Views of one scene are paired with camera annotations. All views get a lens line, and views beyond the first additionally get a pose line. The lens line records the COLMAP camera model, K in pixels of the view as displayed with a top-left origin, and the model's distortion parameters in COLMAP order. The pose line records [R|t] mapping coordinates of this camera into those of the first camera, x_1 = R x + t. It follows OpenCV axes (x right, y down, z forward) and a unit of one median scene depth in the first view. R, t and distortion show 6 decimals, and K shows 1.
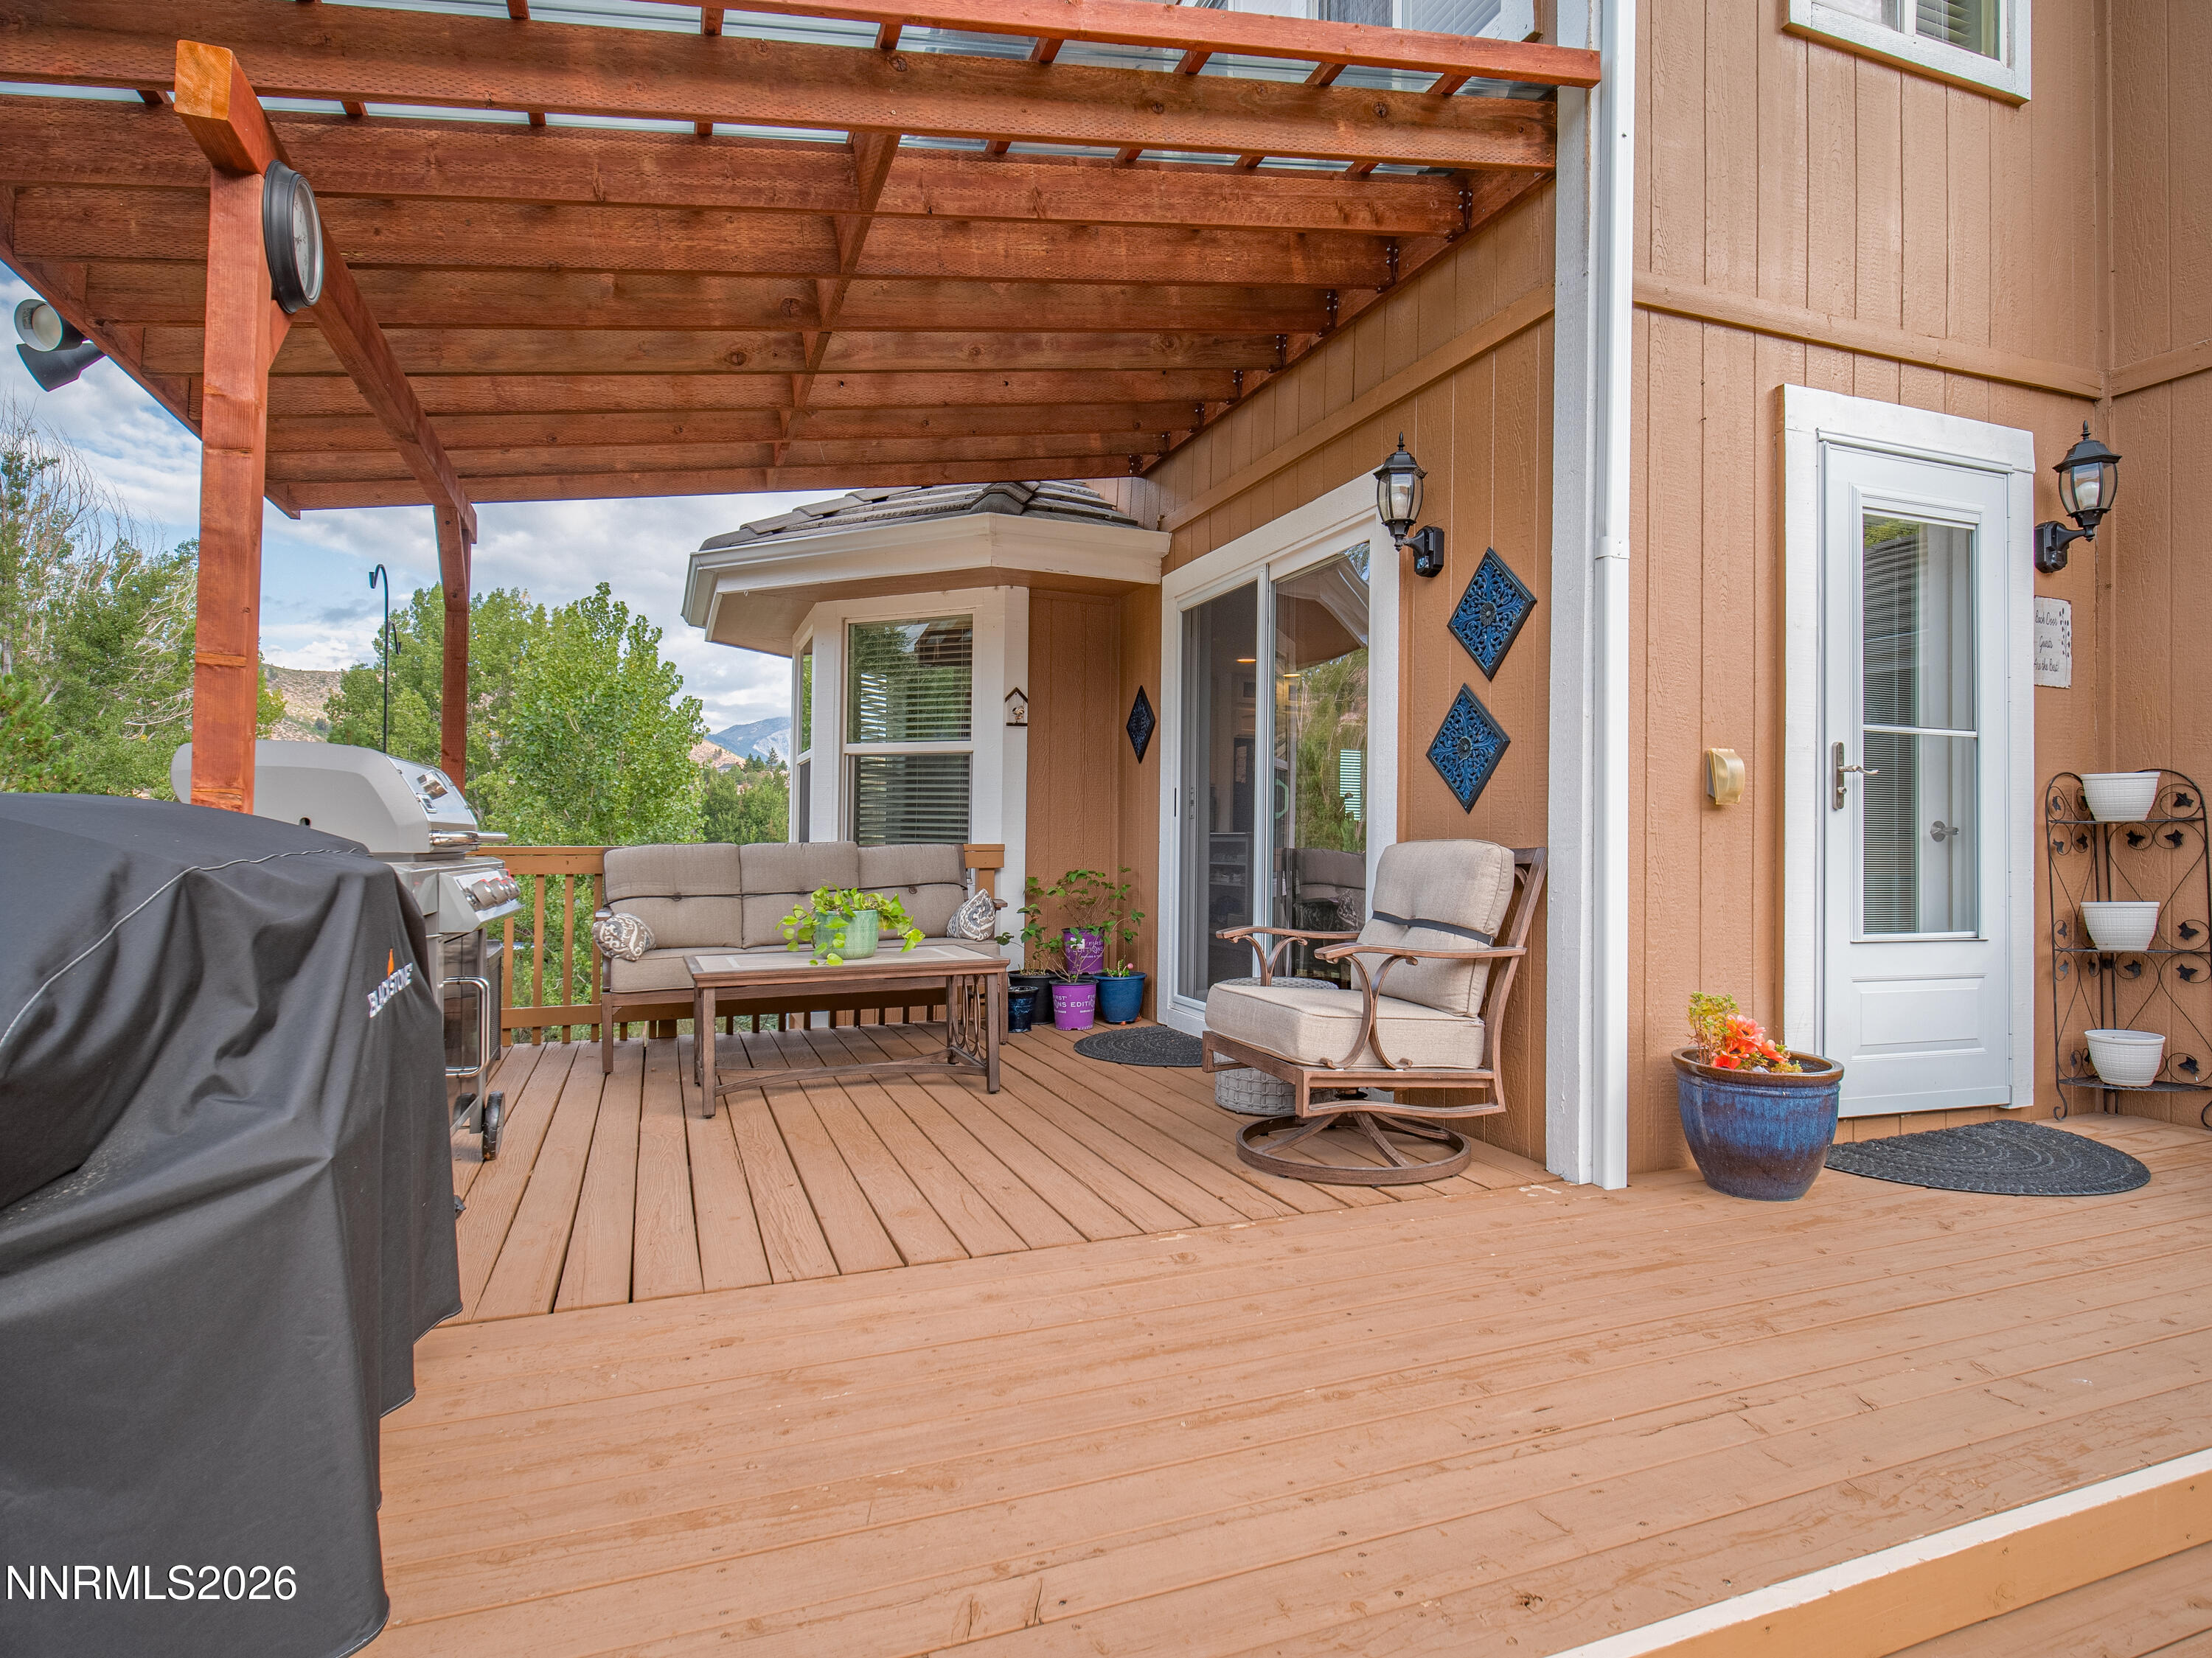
lens RADIAL K [[1194.3, 0, 1124.8], [0, 1194.3, 821.3], [0, 0, 1]] dist [0.003781, 0.000005]
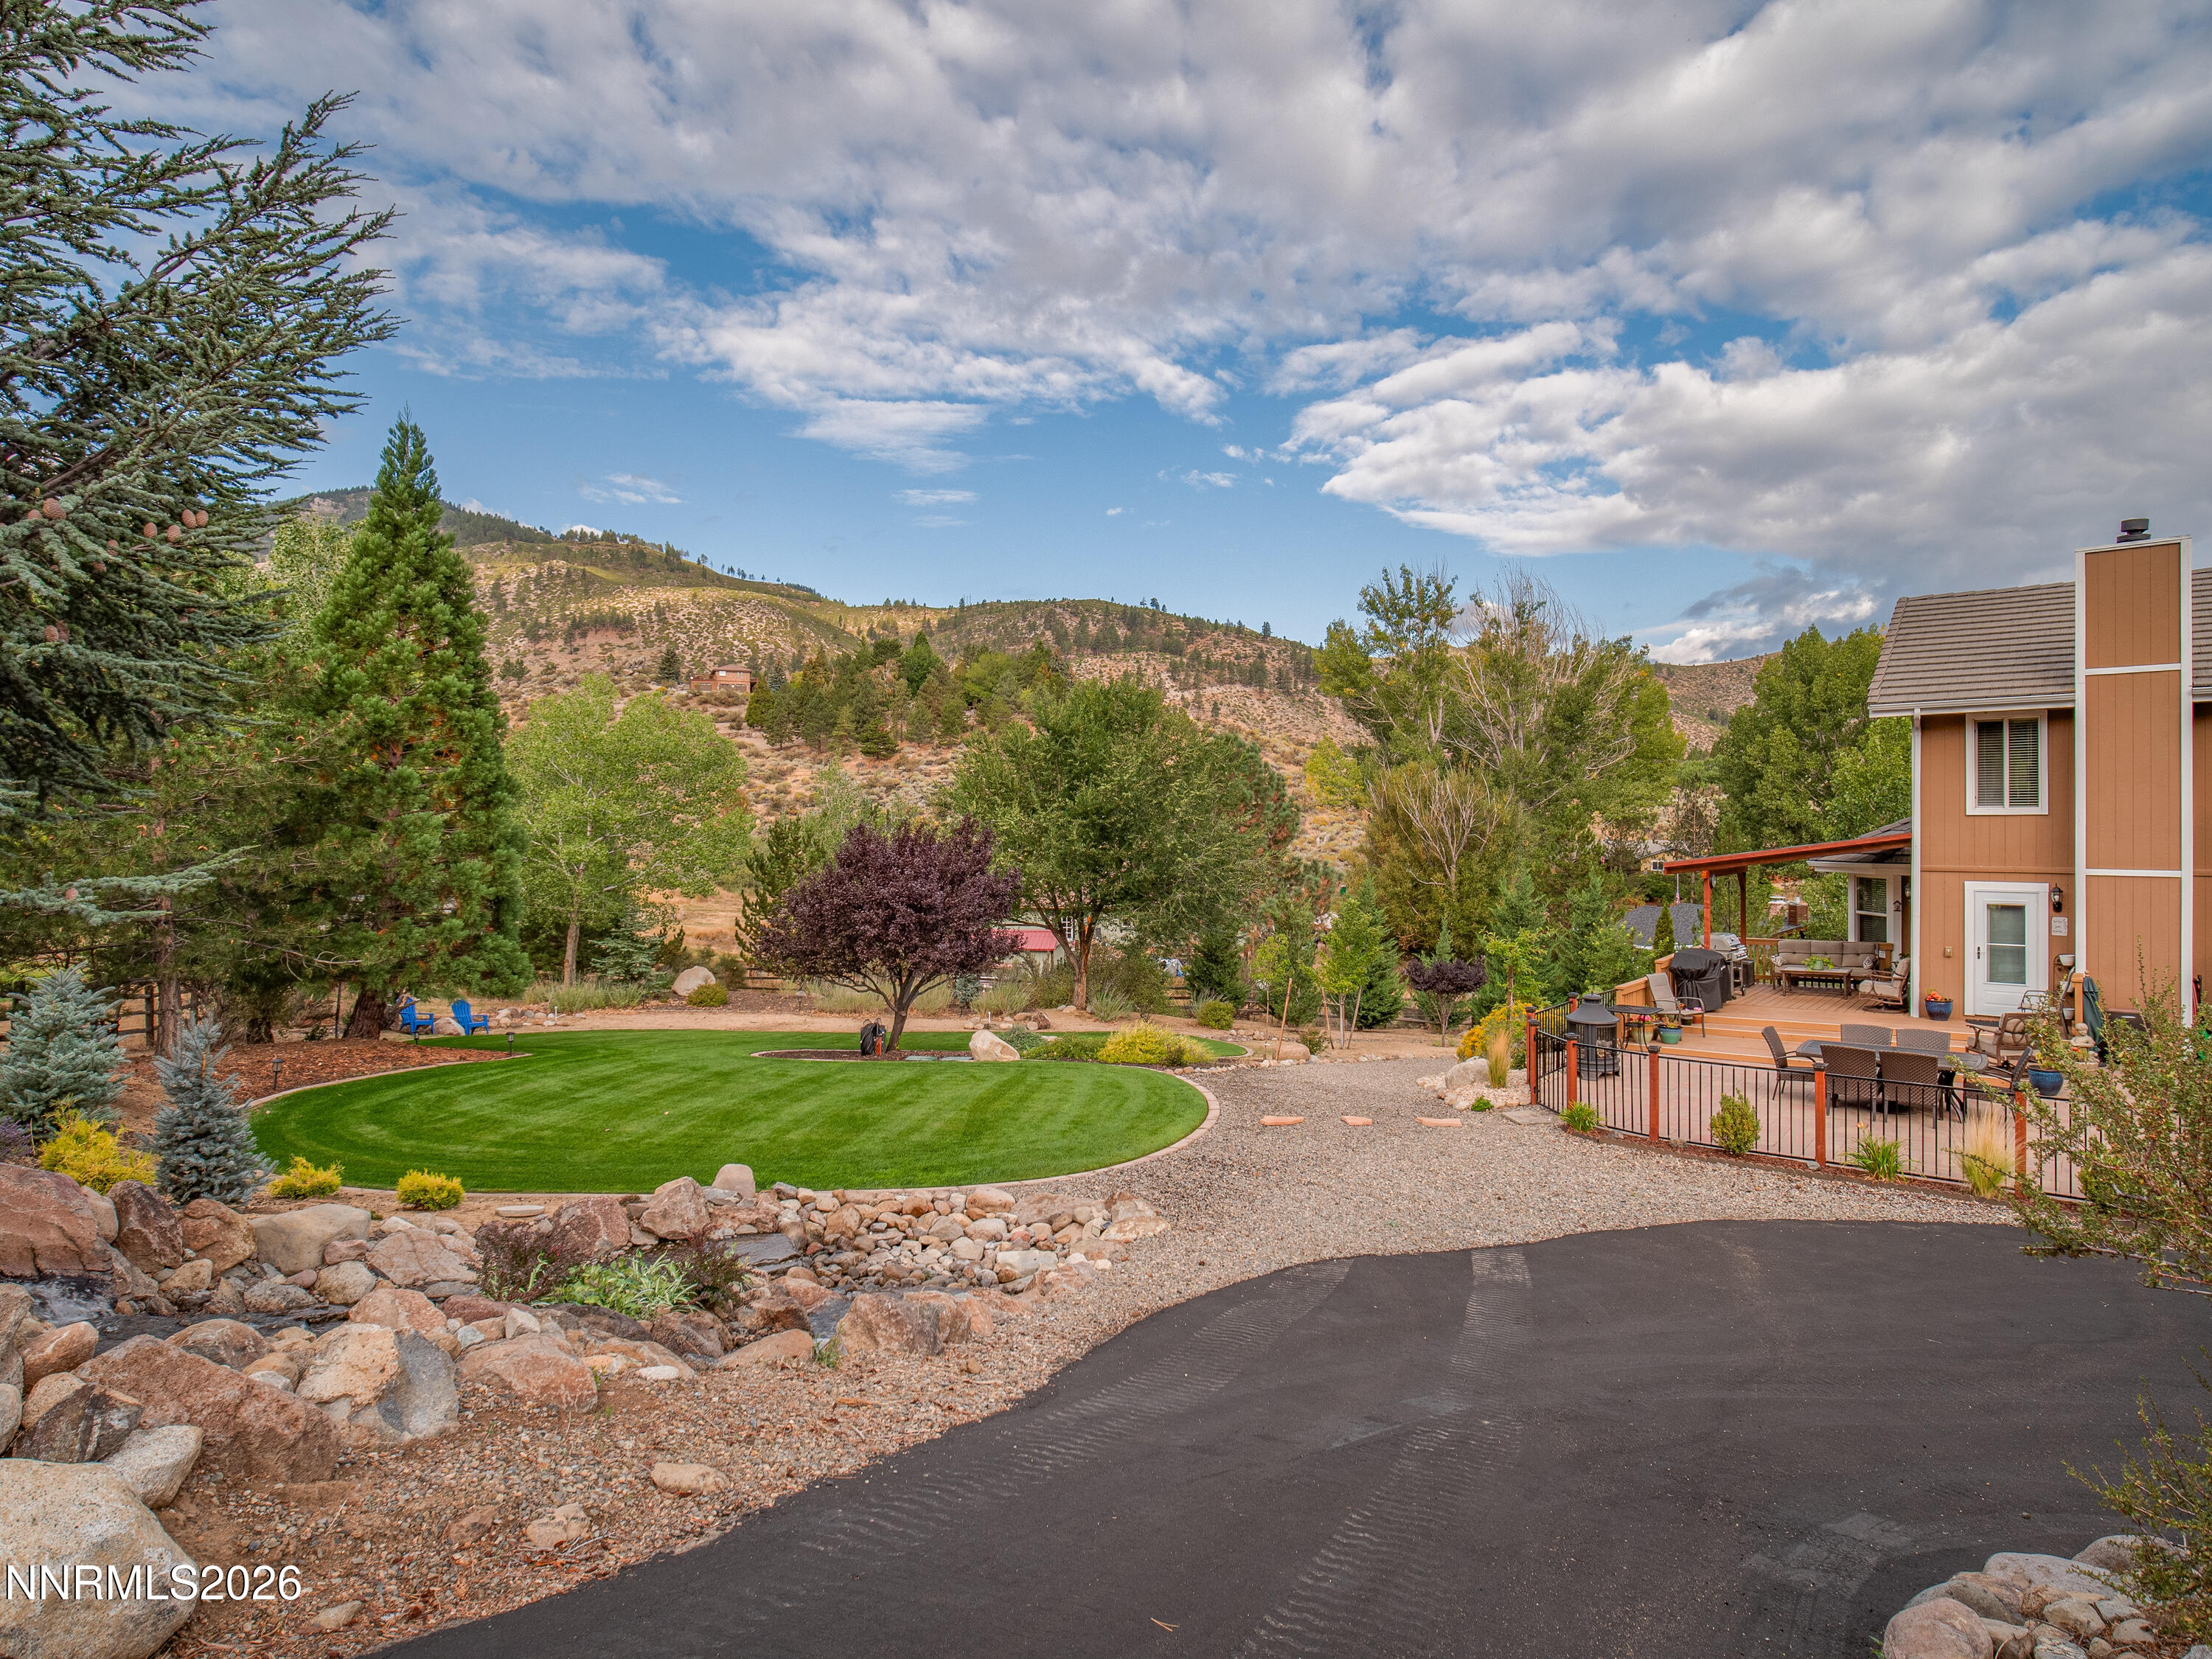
lens RADIAL K [[1203.0, 0, 1086.5], [0, 1203.0, 834.5], [0, 0, 1]] dist [0.000851, -0.001772]
pose [[0.477119, -0.012972, -0.878743, 2.211641], [0.031952, 0.999486, 0.002595, -0.457694], [0.878258, -0.029316, 0.477288, -3.301422]]
